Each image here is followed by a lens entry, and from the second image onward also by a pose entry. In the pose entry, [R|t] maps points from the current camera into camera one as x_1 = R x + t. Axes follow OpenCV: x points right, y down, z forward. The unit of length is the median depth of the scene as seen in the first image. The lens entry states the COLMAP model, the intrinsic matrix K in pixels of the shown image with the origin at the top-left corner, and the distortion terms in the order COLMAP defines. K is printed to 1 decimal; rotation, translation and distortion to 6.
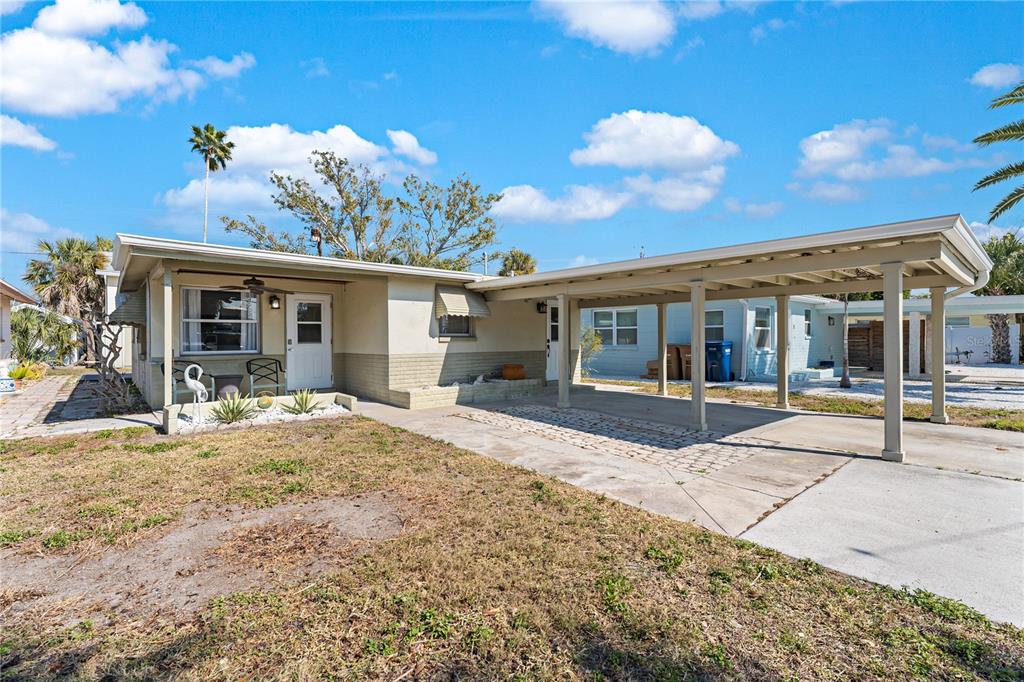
lens RADIAL K [[464.0, 0, 512.0], [0, 464.0, 341.0], [0, 0, 1]] dist [0.000122, 0.000096]
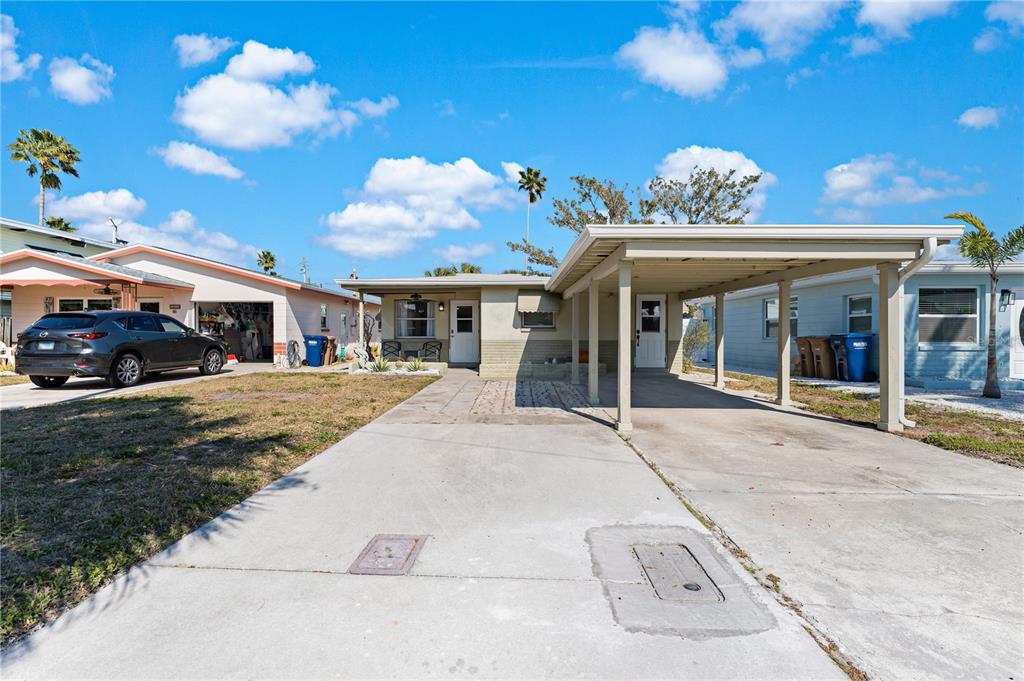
lens RADIAL K [[457.2, 0, 507.8], [0, 457.2, 341.0], [0, 0, 1]] dist [-0.000387, -0.000086]
pose [[0.745303, 0.015937, -0.666536, 0.660288], [-0.007284, 0.999849, 0.015763, 0.008000], [0.666686, -0.006893, 0.745306, -0.024255]]
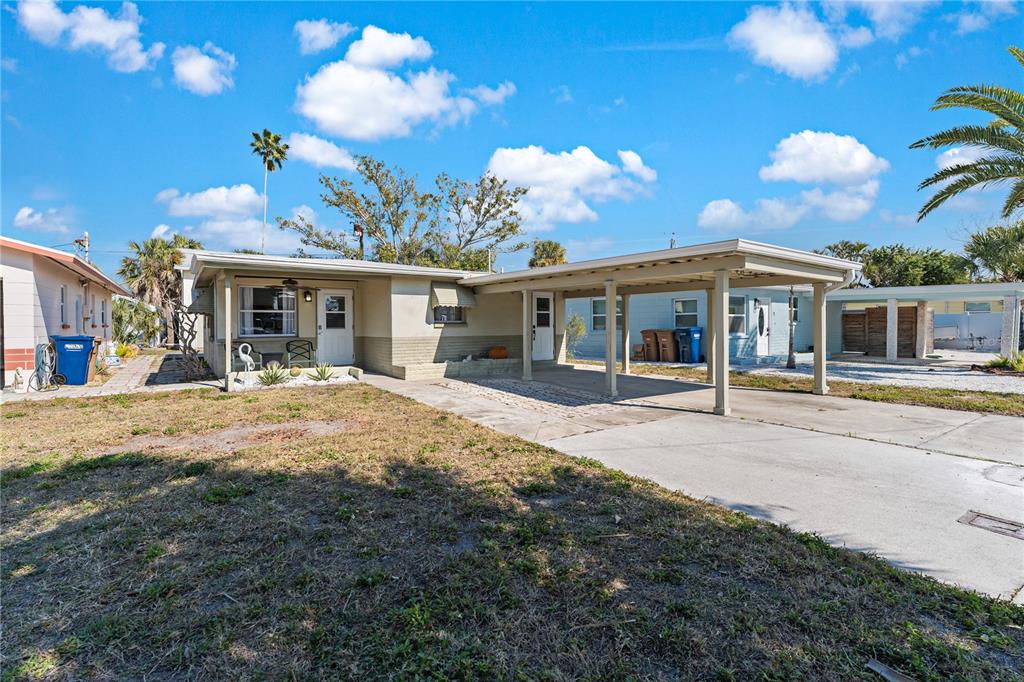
lens RADIAL K [[468.9, 0, 514.8], [0, 468.9, 330.3], [0, 0, 1]] dist [0.001030, 0.000101]
pose [[0.995058, 0.001402, -0.099289, 0.169492], [-0.000555, 0.999963, 0.008560, -0.001586], [0.099298, -0.008463, 0.995022, -0.210290]]
